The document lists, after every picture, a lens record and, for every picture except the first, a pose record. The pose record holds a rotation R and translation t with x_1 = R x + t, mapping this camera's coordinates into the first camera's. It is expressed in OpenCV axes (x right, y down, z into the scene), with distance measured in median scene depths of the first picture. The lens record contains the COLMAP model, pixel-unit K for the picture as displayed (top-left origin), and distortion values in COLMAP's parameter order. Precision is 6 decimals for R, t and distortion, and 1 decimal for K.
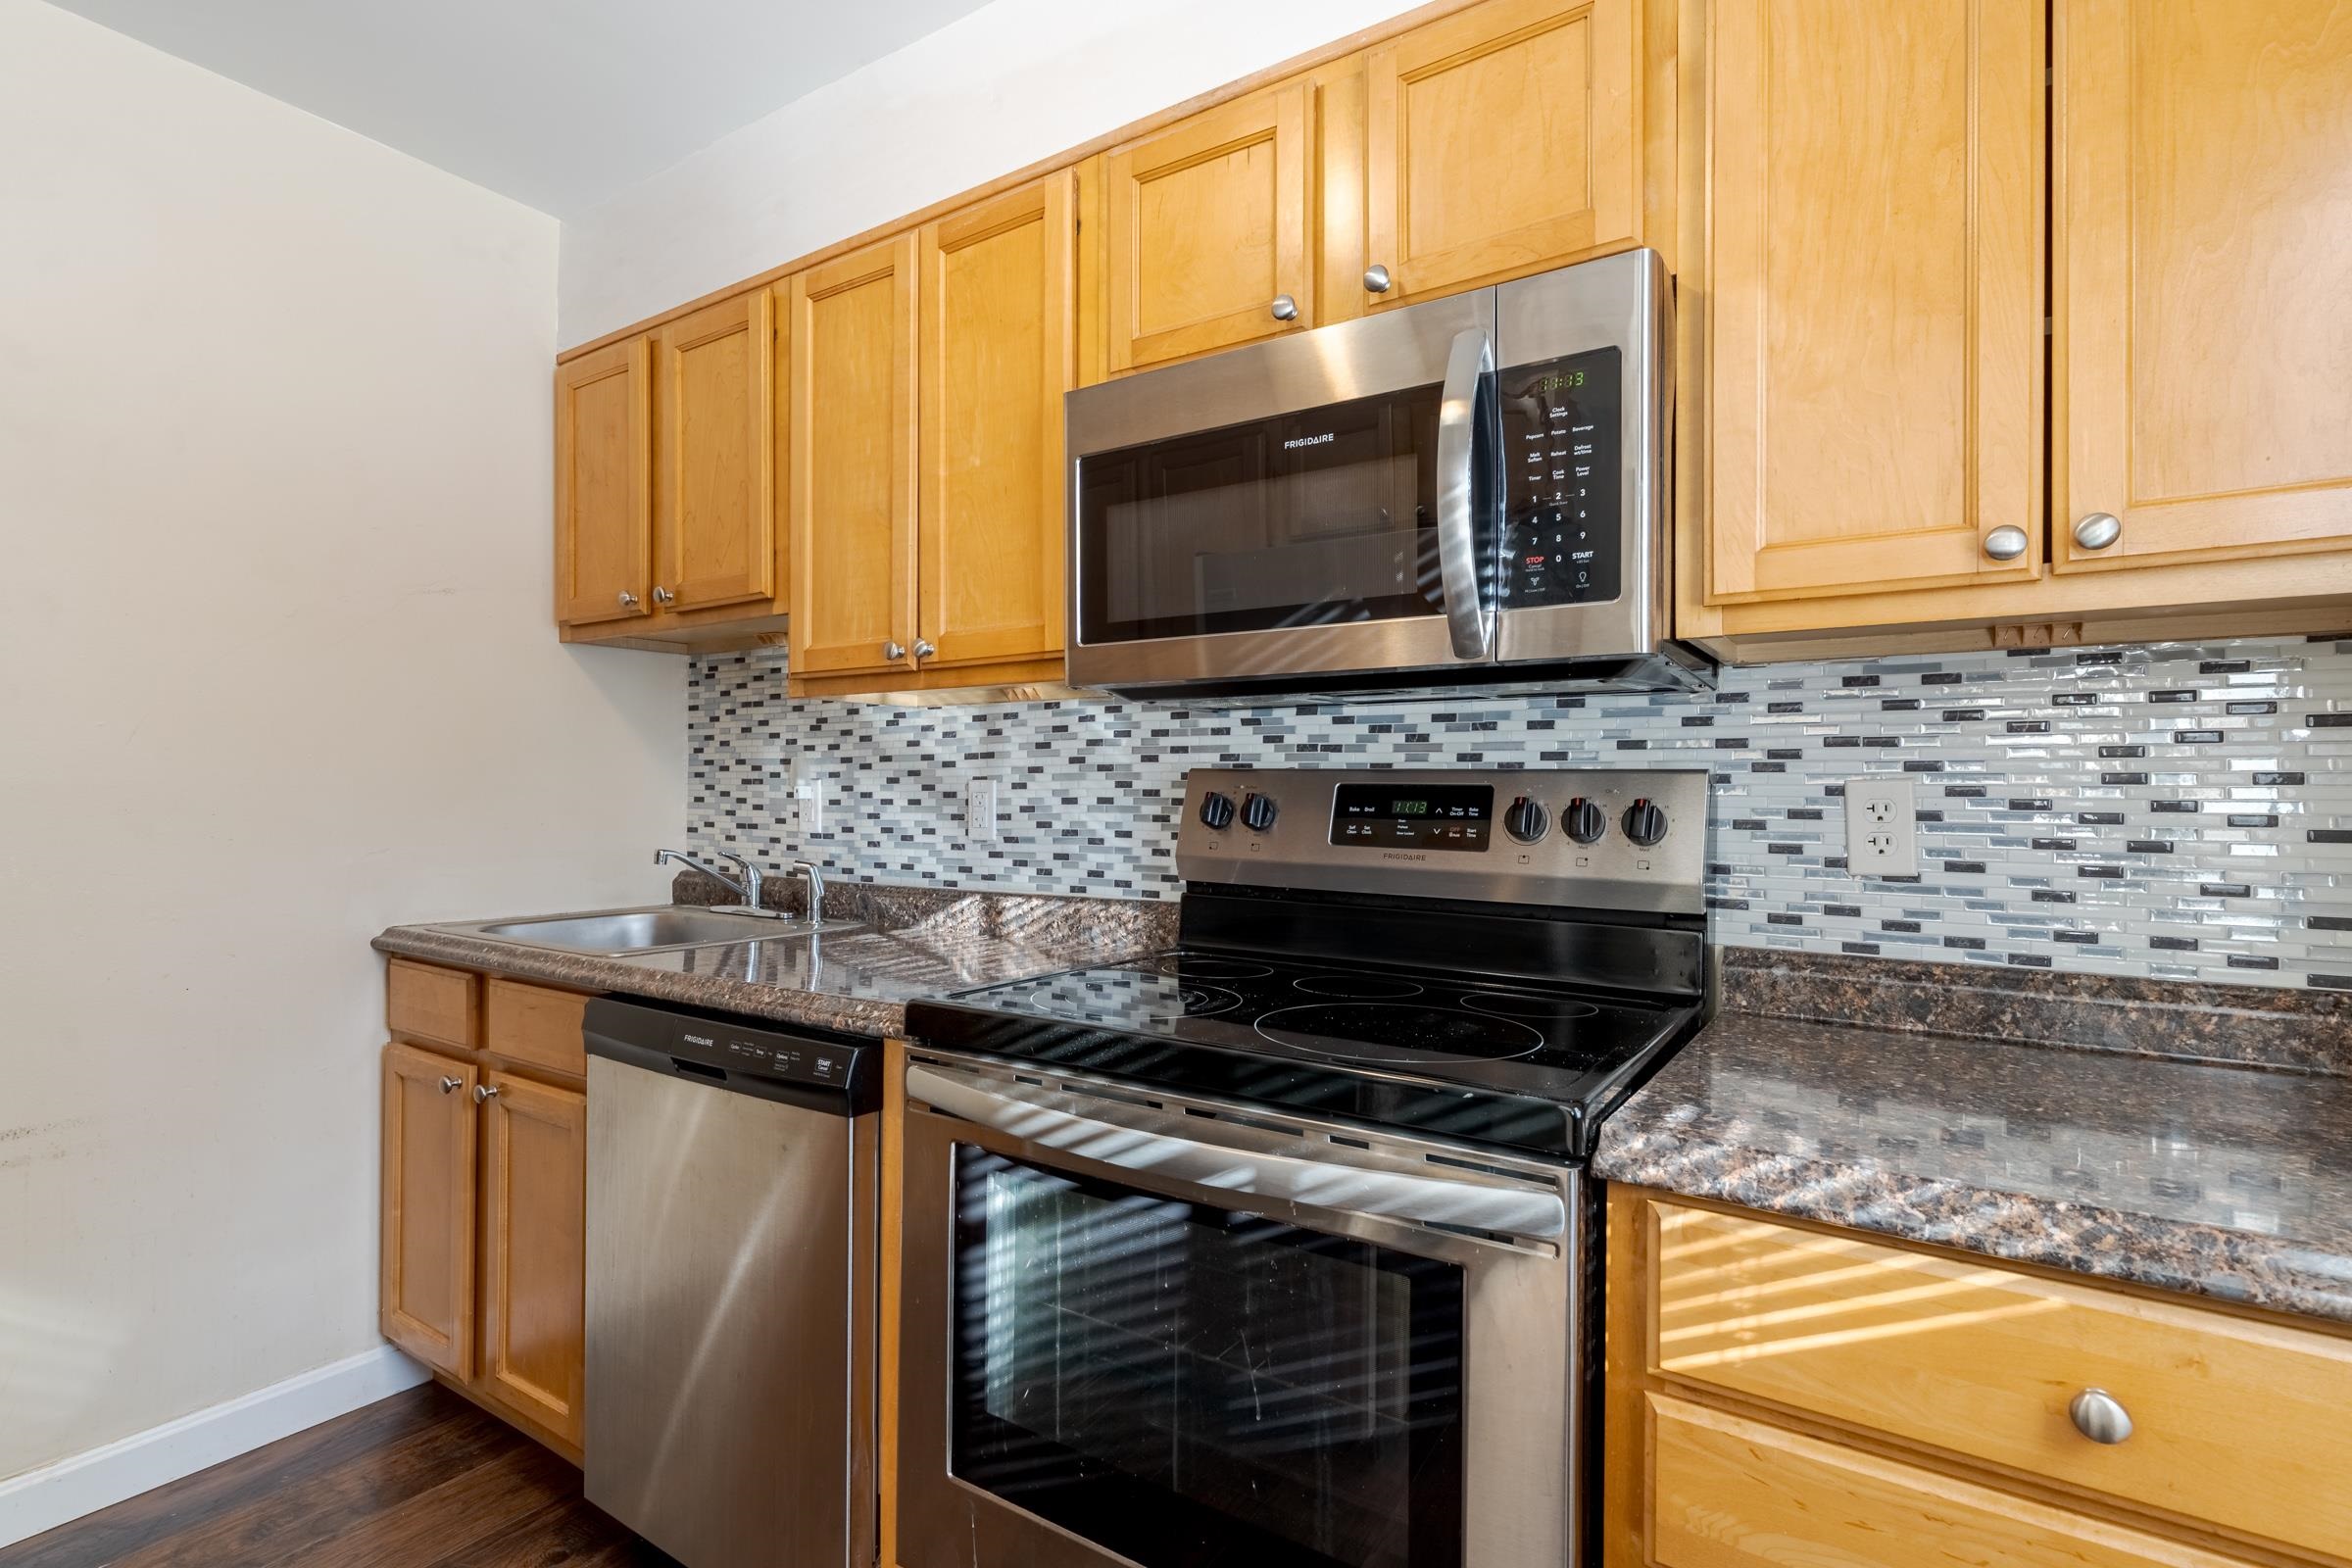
lens RADIAL K [[1134.2, 0, 1156.1], [0, 1134.2, 783.8], [0, 0, 1]] dist [0.000114, -0.000964]
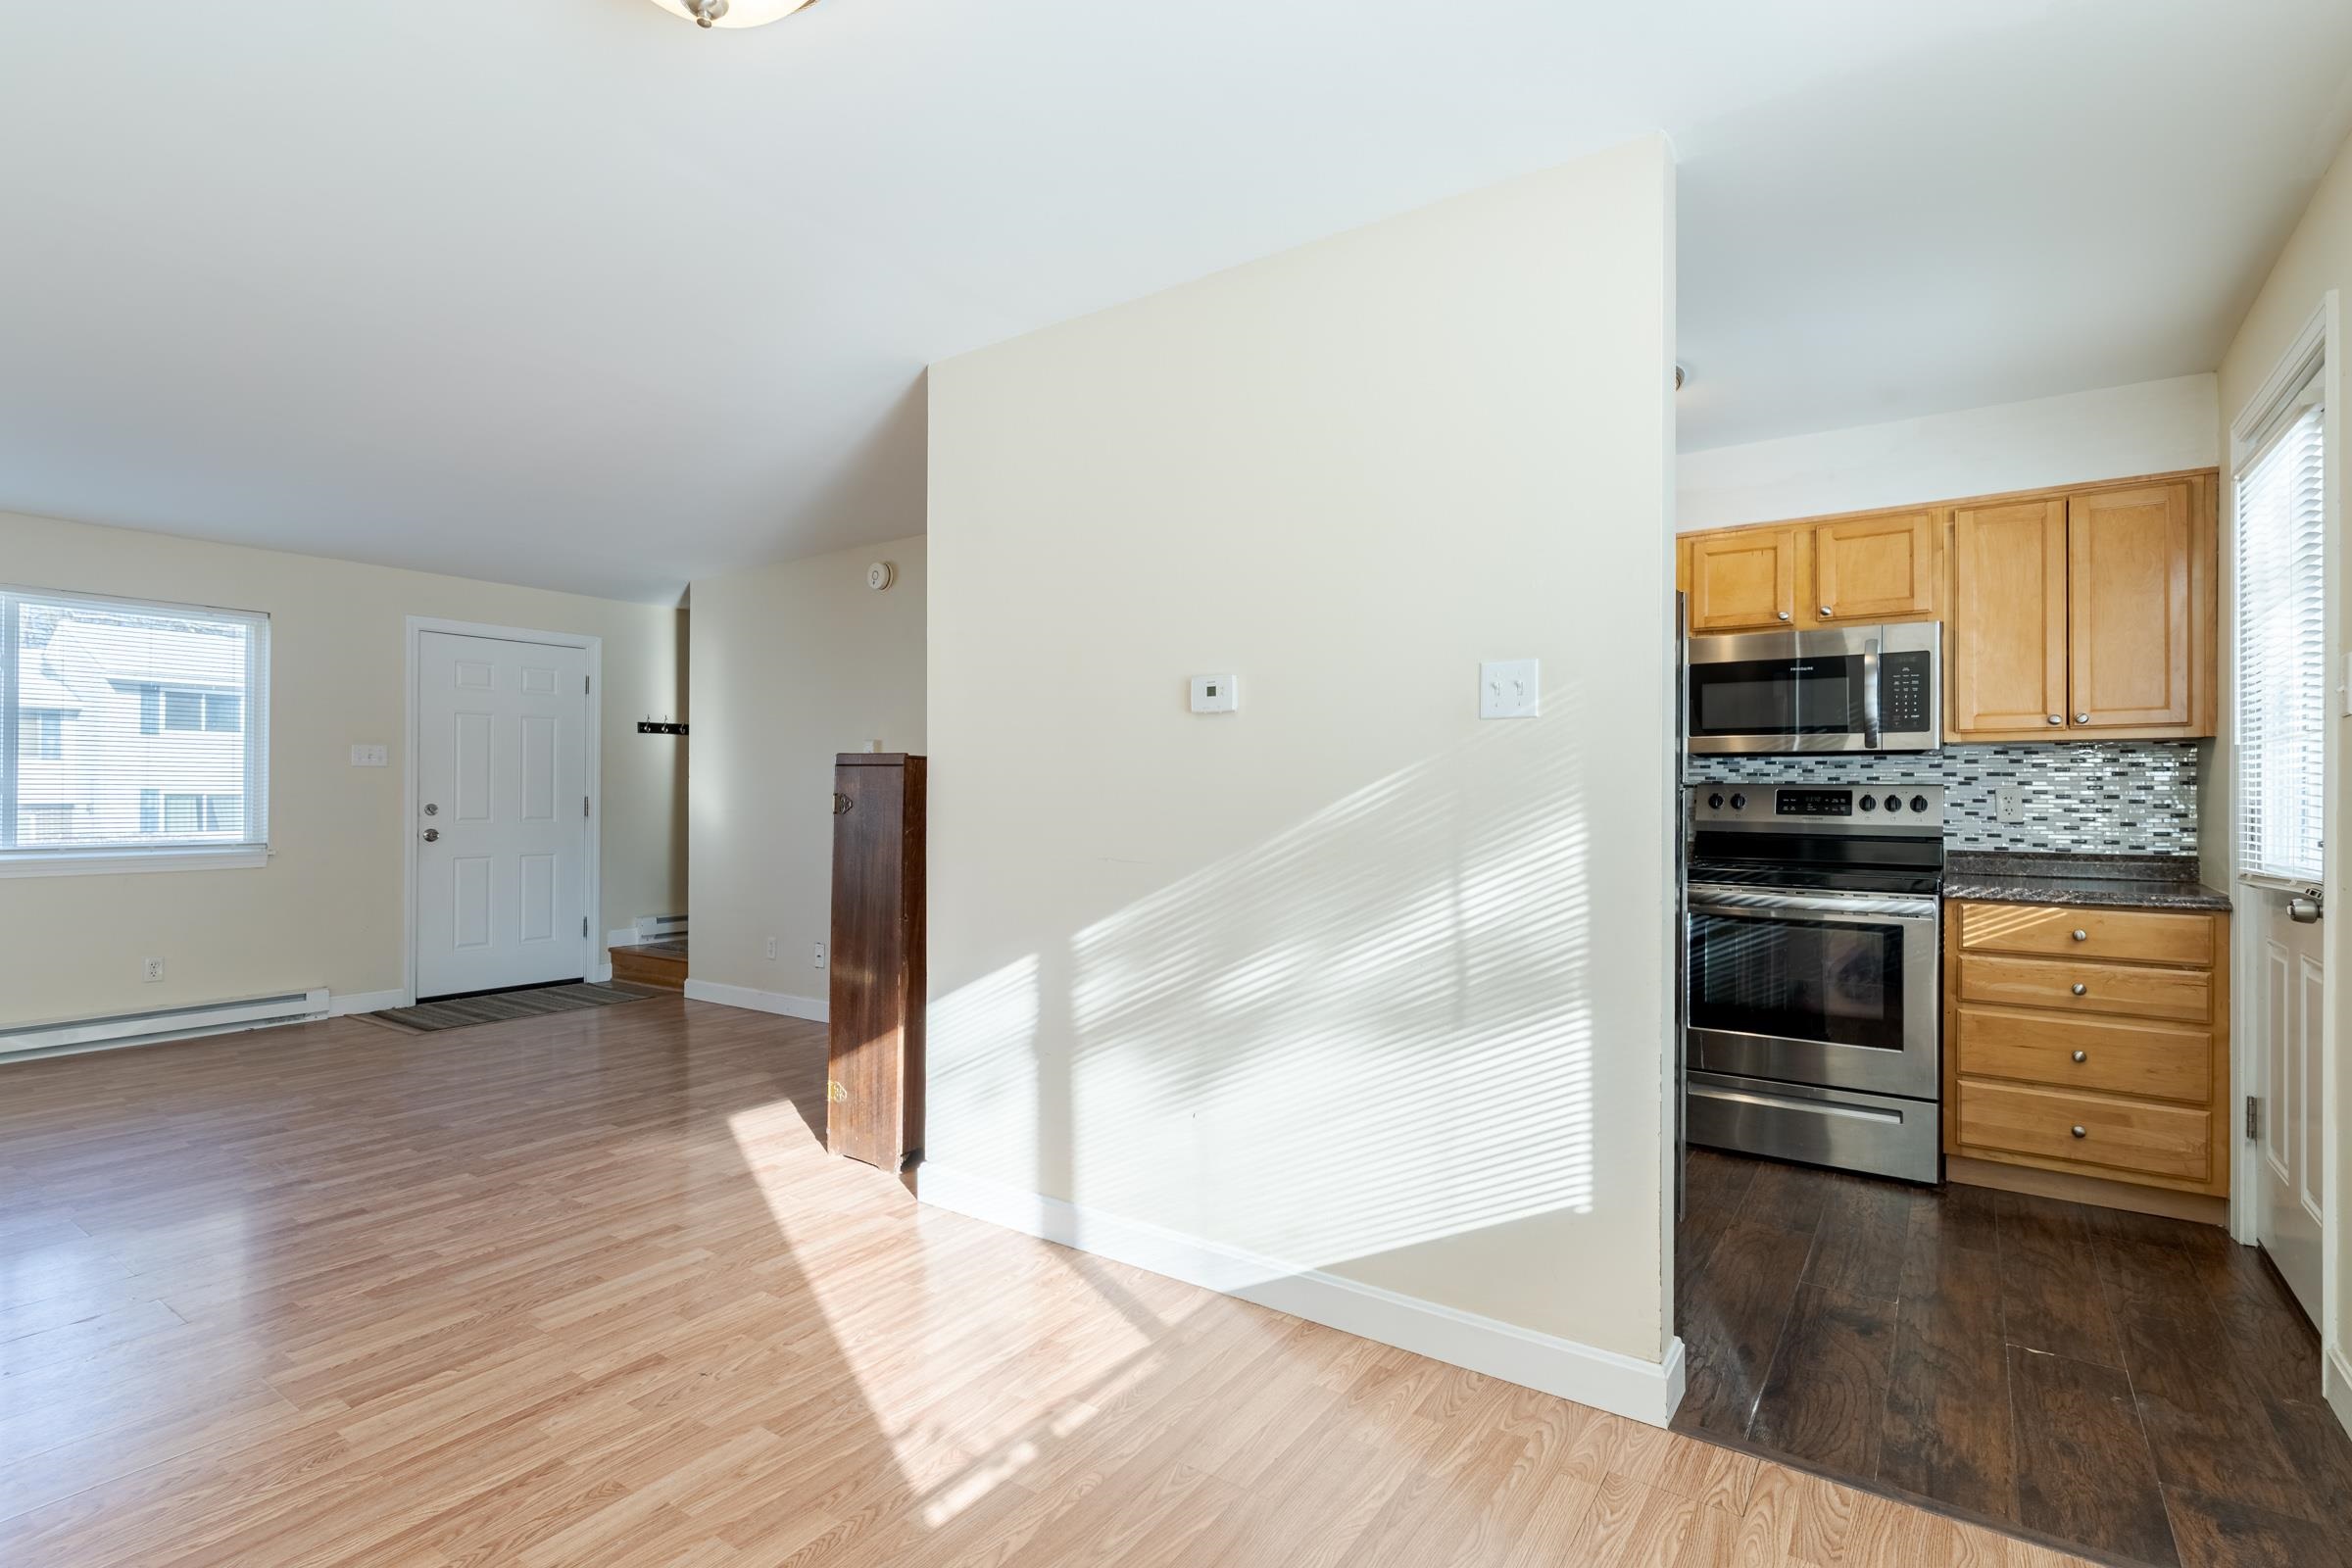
lens RADIAL K [[1134.2, 0, 1147.1], [0, 1134.2, 783.2], [0, 0, 1]] dist [0.000114, -0.000964]
pose [[0.999705, -0.004478, -0.023888, -1.431755], [0.004471, 0.999990, -0.000328, -0.024381], [0.023890, 0.000221, 0.999715, -1.863389]]
